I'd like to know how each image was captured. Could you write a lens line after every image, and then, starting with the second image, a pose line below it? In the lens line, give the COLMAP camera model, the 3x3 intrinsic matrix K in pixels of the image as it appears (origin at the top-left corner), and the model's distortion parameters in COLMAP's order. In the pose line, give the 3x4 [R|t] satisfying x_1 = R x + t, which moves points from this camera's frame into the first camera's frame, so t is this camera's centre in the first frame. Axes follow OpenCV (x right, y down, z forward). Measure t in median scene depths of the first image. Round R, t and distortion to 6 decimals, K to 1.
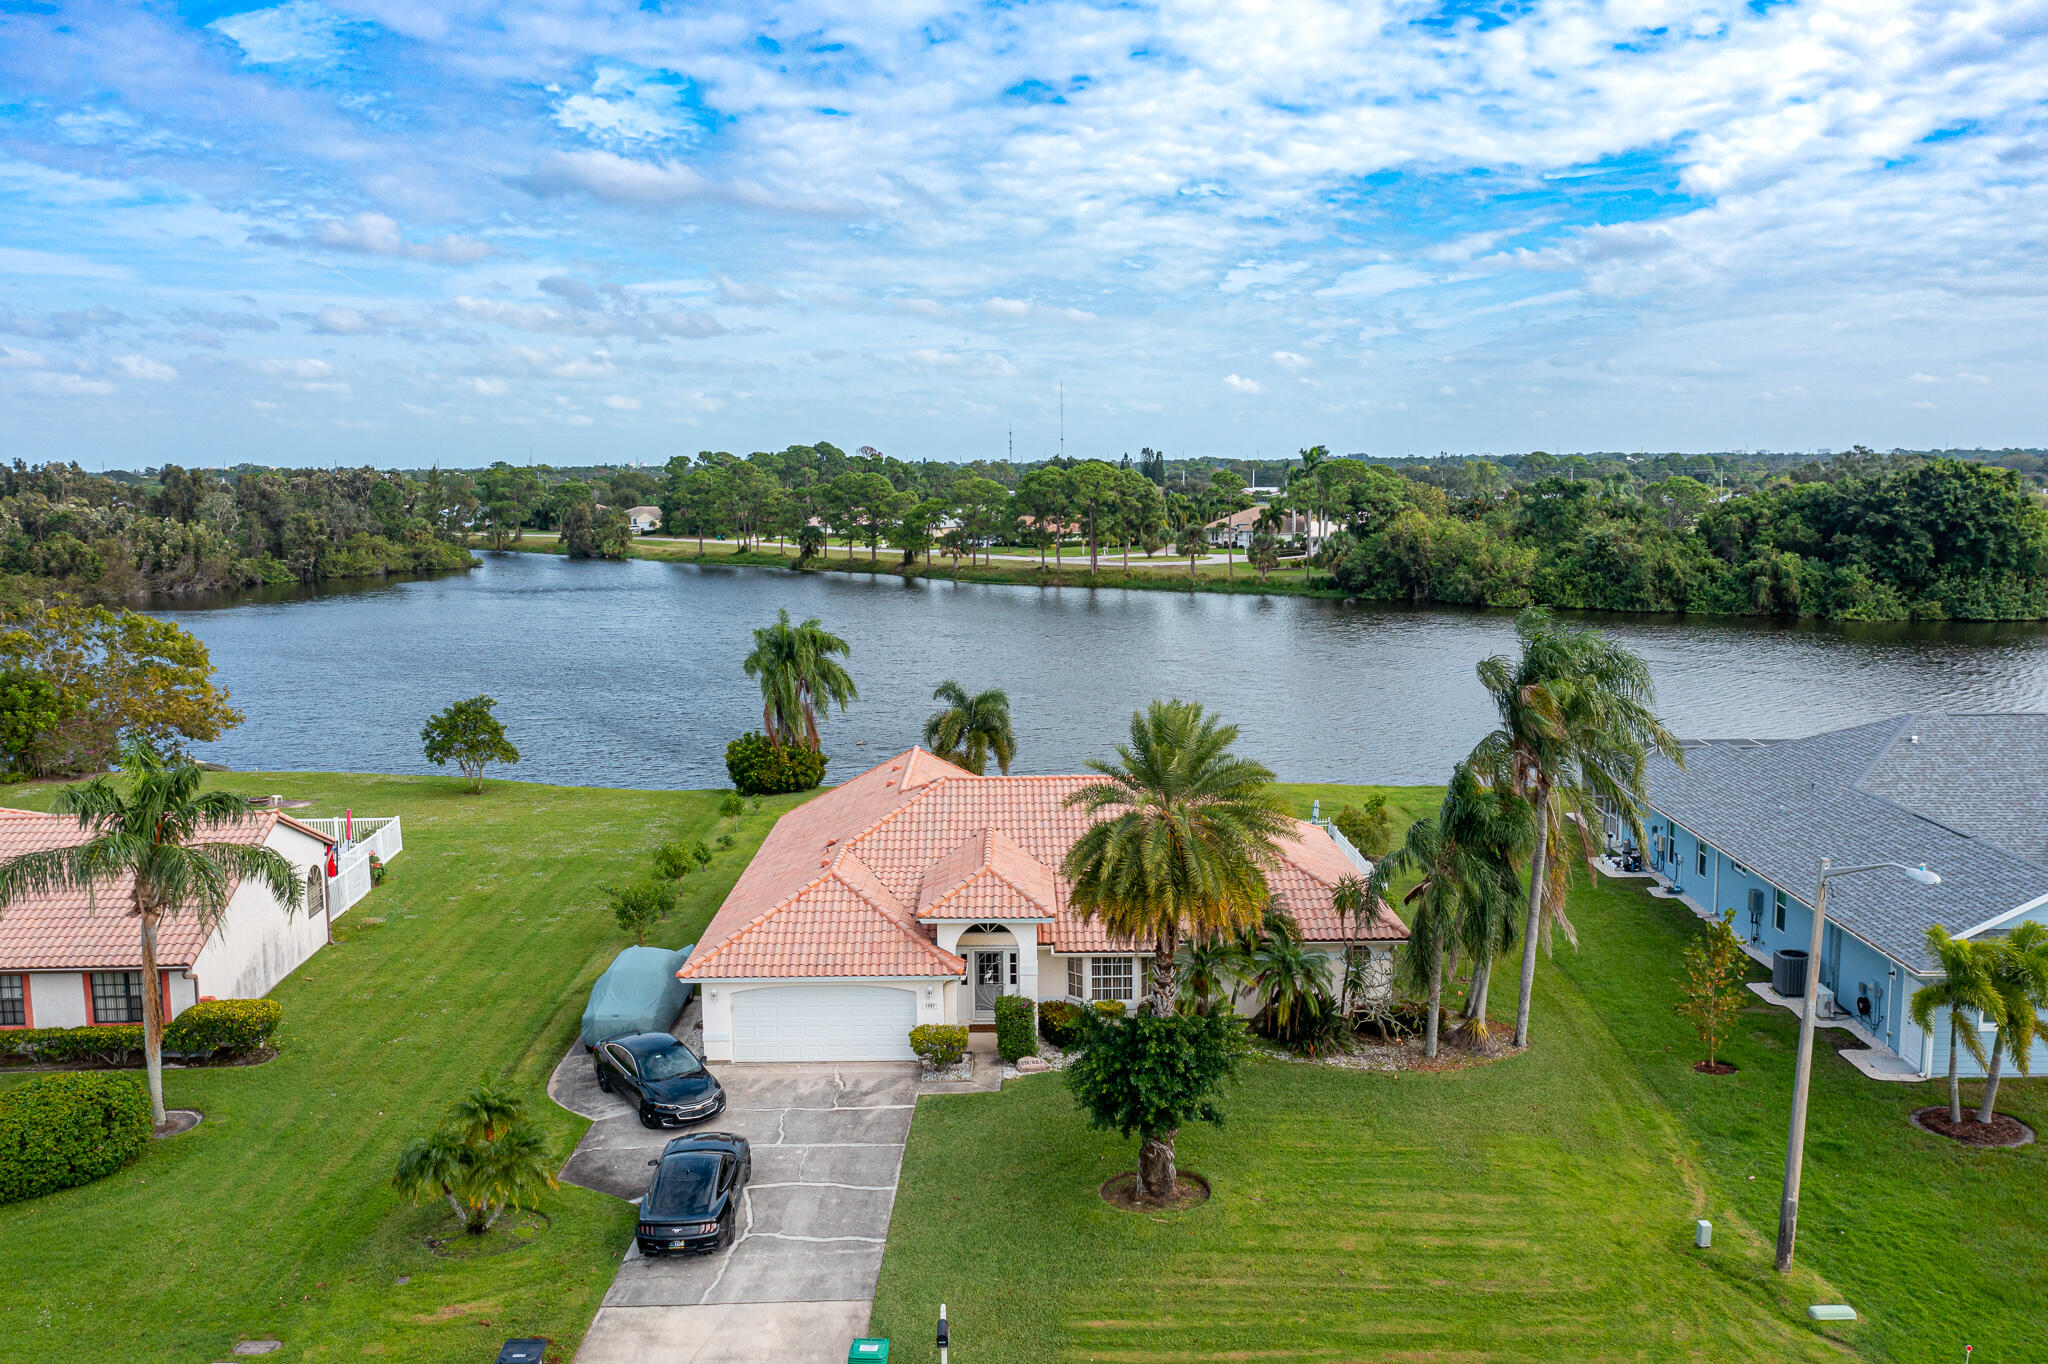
lens RADIAL K [[1607.8, 0, 1016.5], [0, 1607.8, 681.2], [0, 0, 1]] dist [-0.006055, 0.000142]
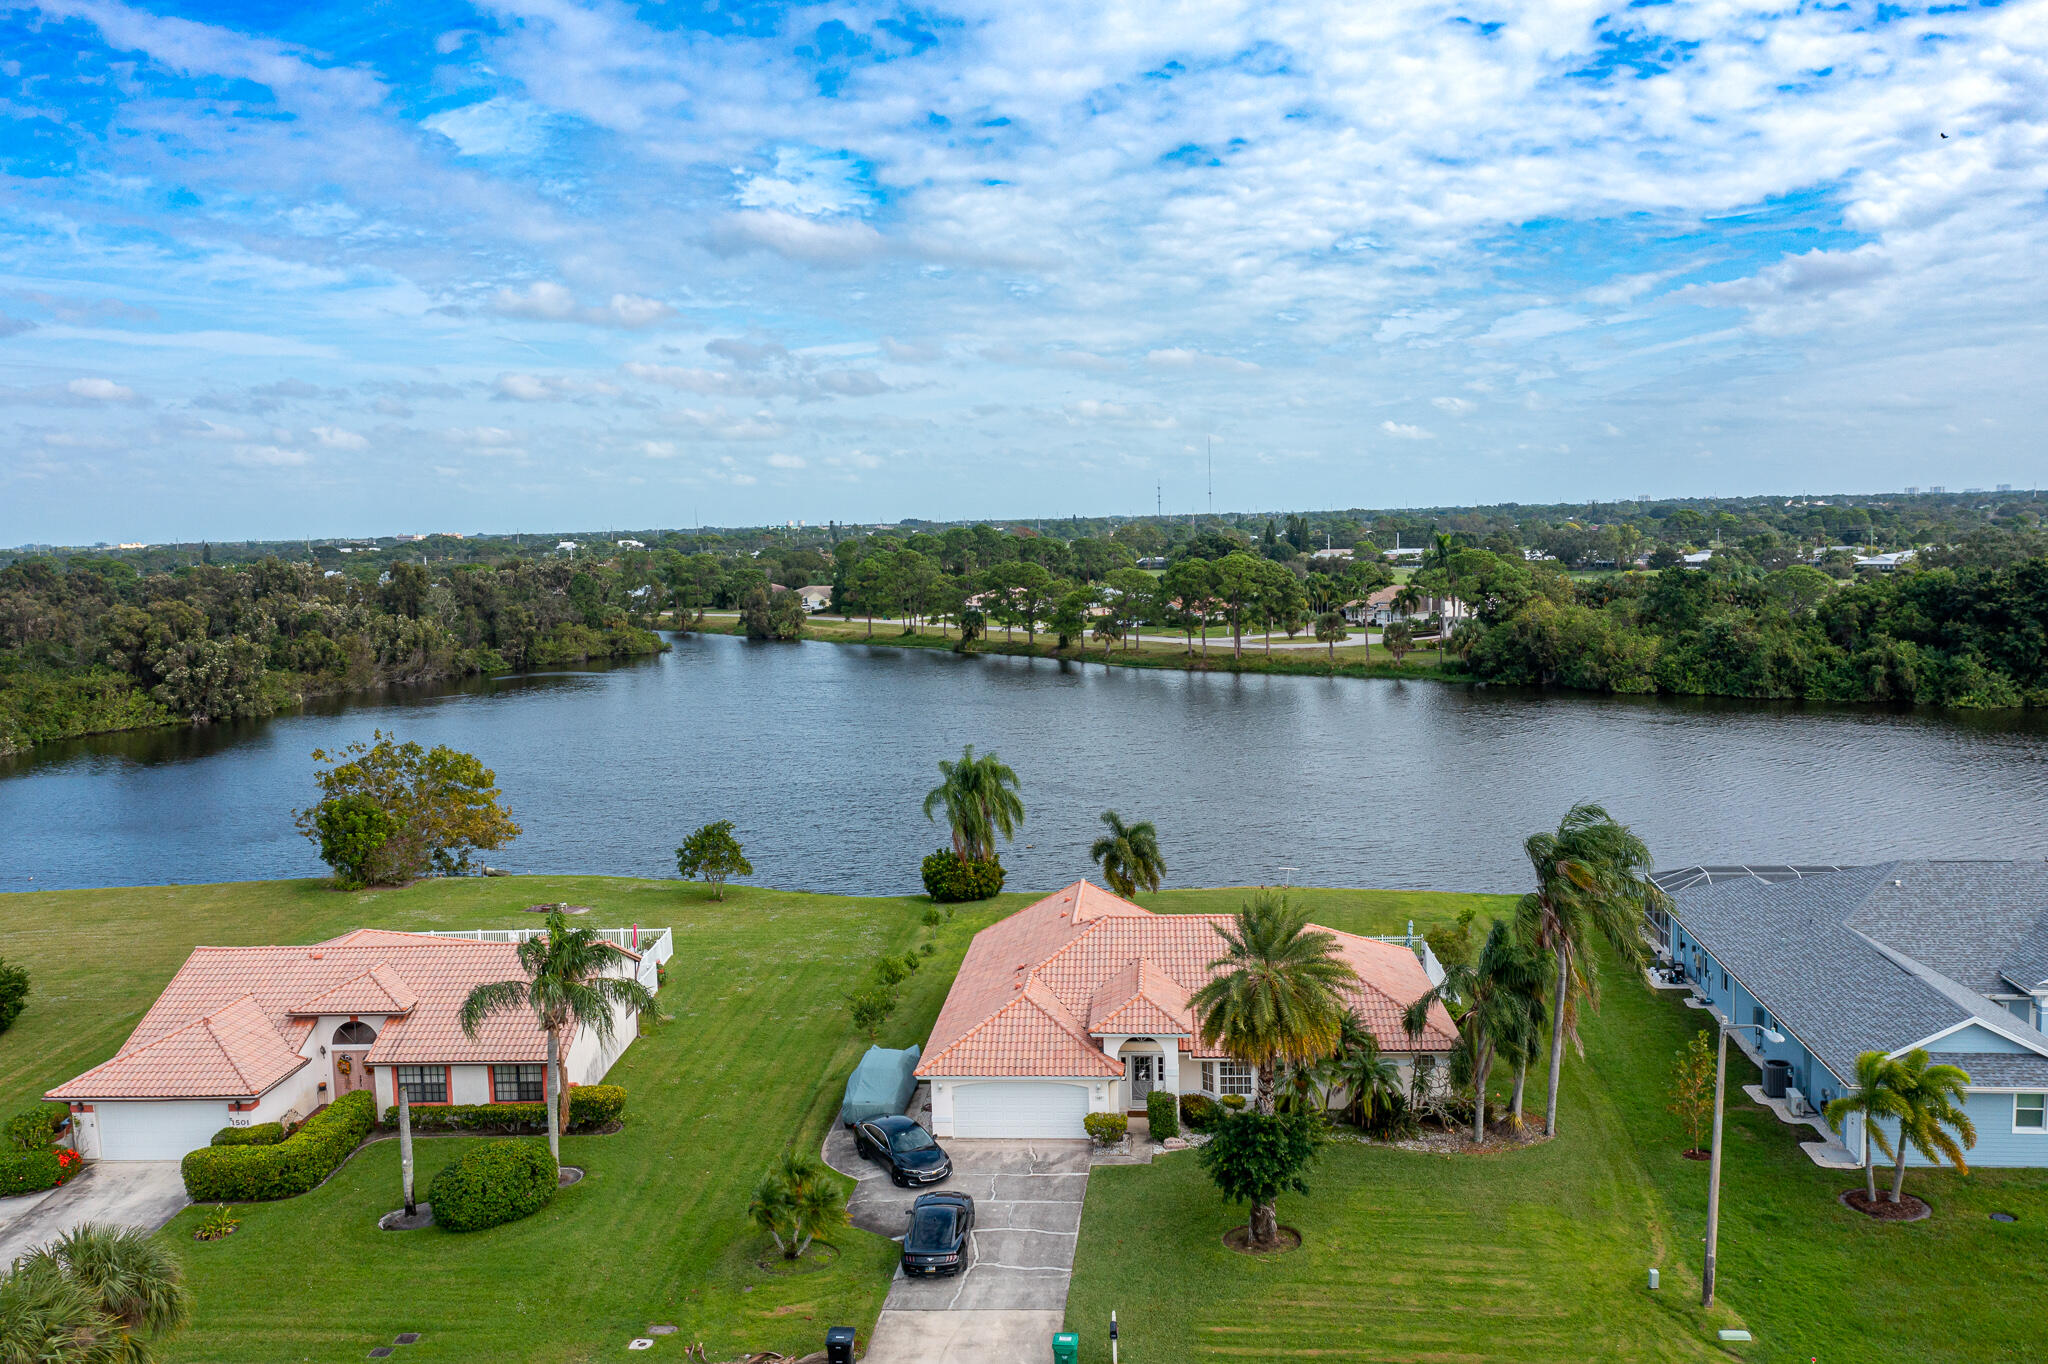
lens RADIAL K [[1595.7, 0, 1024.0], [0, 1595.7, 682.0], [0, 0, 1]] dist [-0.008856, 0.006016]
pose [[0.995989, -0.008702, -0.089047, 0.005787], [0.006054, 0.999533, -0.029959, -0.103456], [0.089266, 0.029300, 0.995577, -0.335364]]
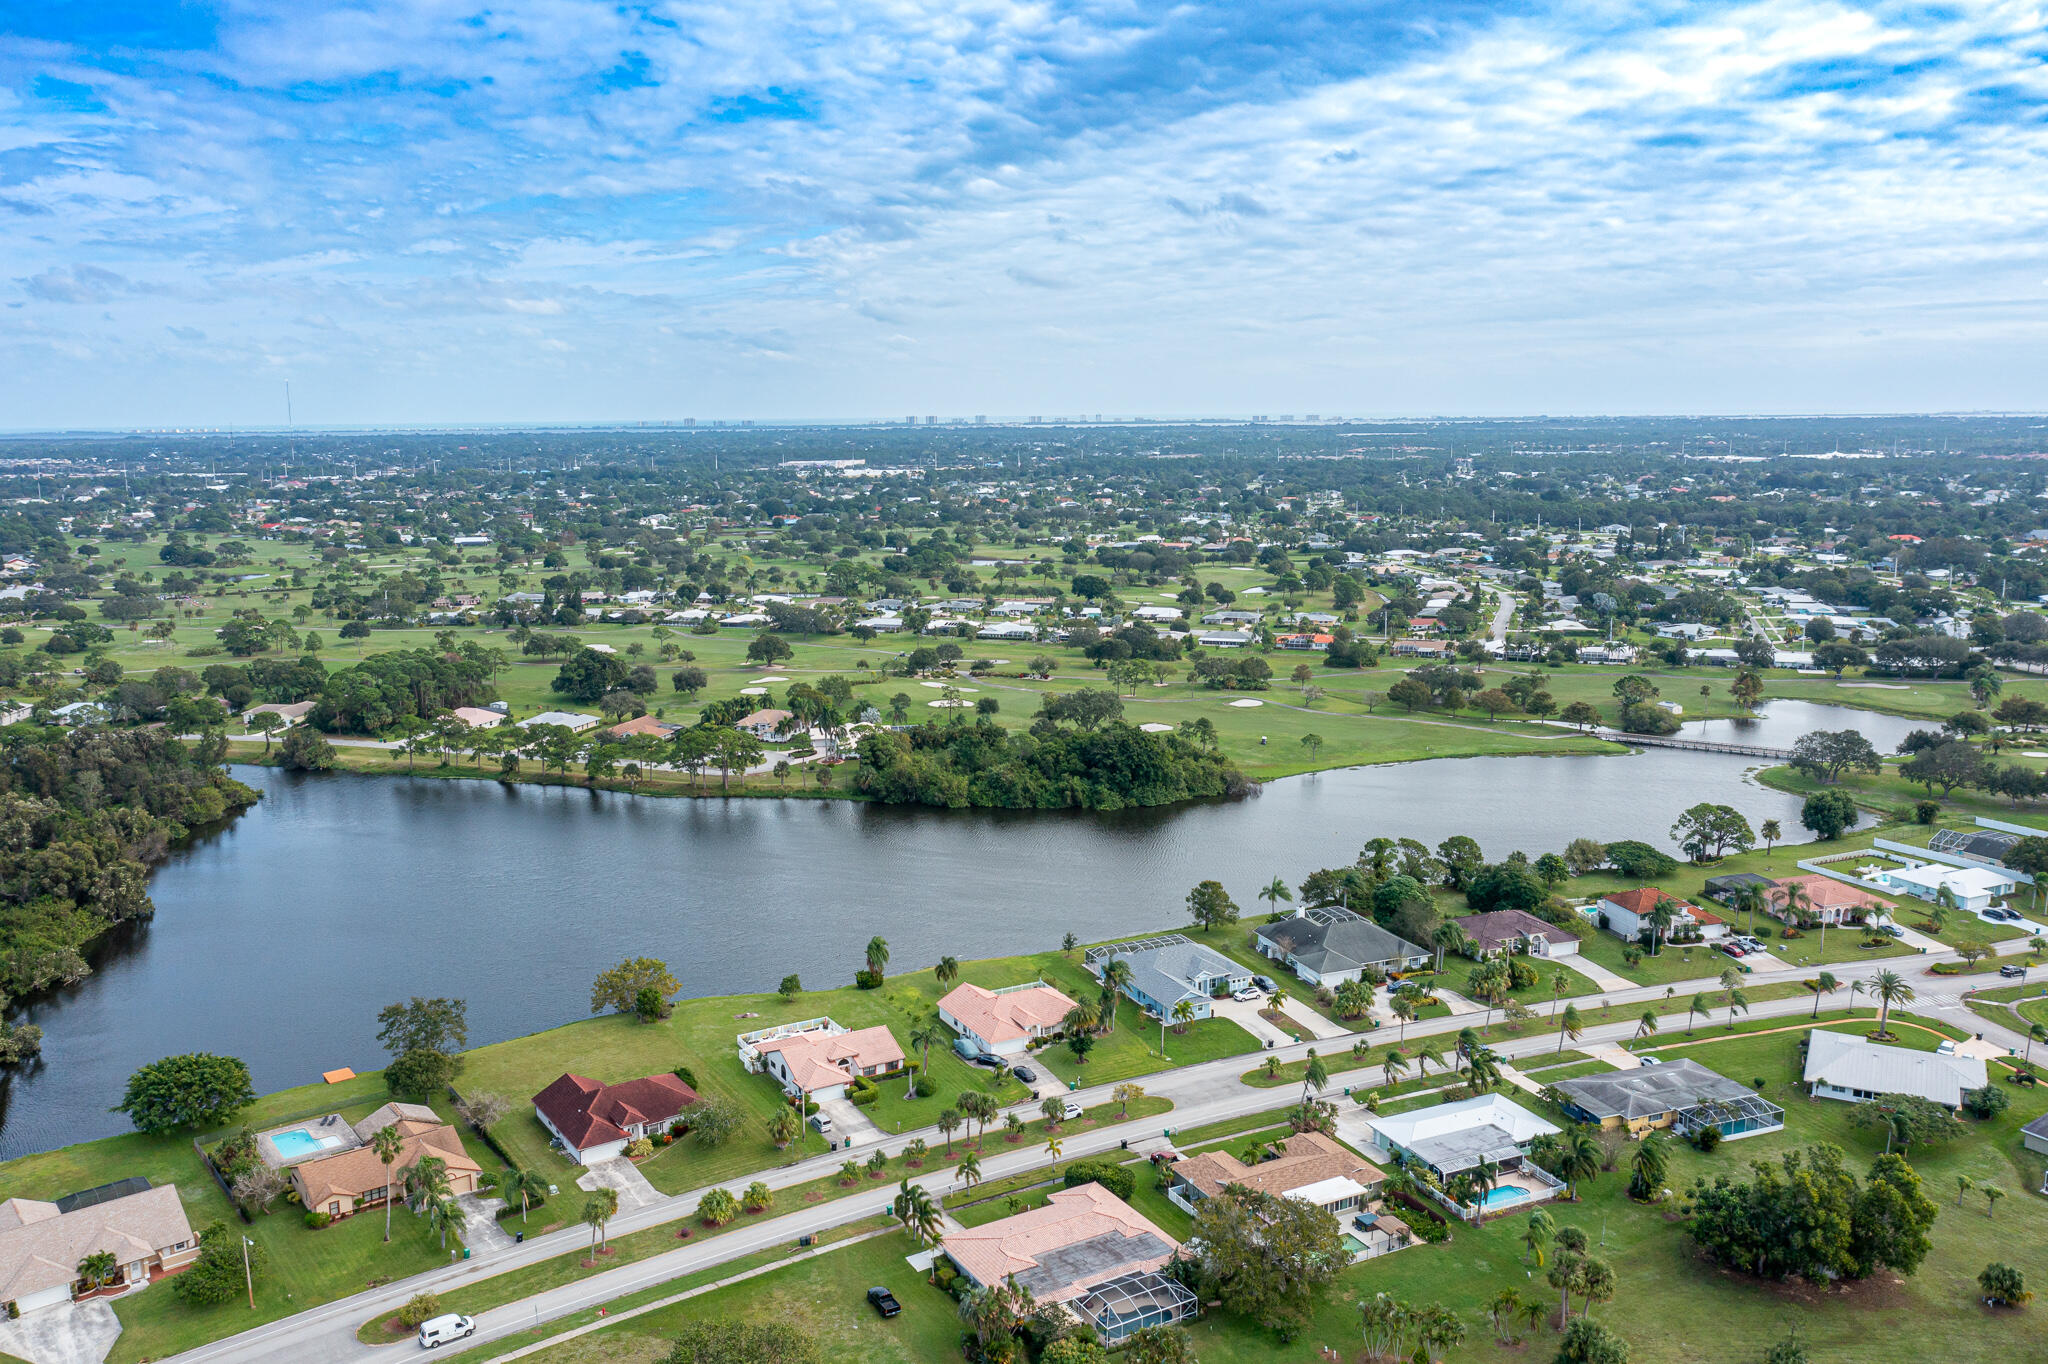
lens RADIAL K [[1595.7, 0, 1024.0], [0, 1595.7, 682.0], [0, 0, 1]] dist [-0.008856, 0.006016]
pose [[0.881597, -0.069673, 0.466831, -2.501494], [0.056205, 0.997504, 0.042732, -1.256982], [-0.468644, -0.011434, 0.883313, -3.817197]]
